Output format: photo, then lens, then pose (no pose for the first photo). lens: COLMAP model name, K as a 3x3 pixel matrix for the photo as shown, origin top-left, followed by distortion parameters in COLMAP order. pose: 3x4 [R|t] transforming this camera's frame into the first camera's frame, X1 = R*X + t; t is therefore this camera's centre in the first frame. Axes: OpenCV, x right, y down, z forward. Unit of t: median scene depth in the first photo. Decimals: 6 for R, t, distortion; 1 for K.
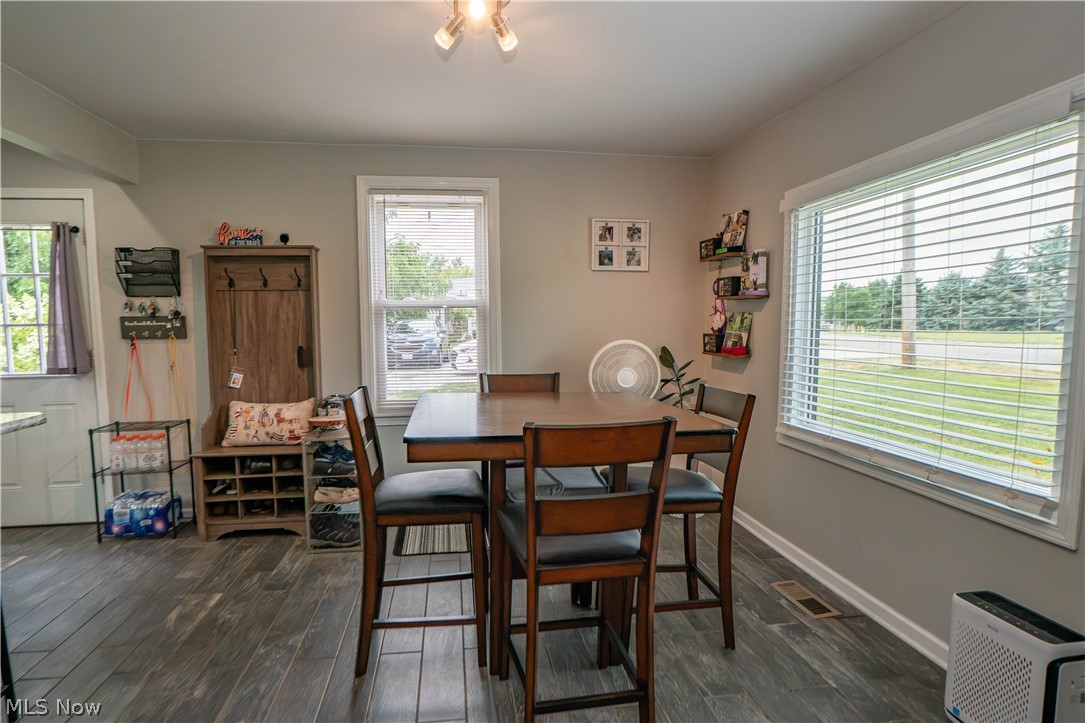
lens RADIAL K [[587.0, 0, 543.0], [0, 587.0, 371.7], [0, 0, 1]] dist [-0.014318, 0.001296]
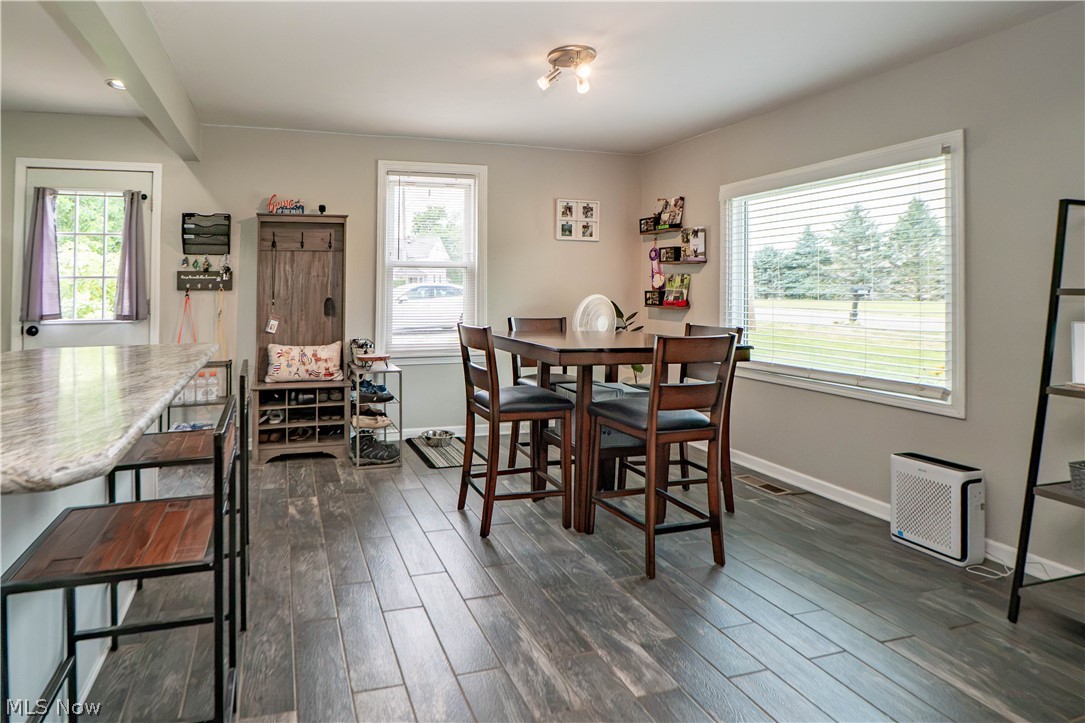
lens RADIAL K [[587.0, 0, 437.8], [0, 587.0, 279.9], [0, 0, 1]] dist [-0.014318, 0.001296]
pose [[0.993252, 0.010966, 0.115459, -0.343446], [0.000477, 0.995125, -0.098622, 0.039234], [-0.115978, 0.098012, 0.988404, -0.217461]]
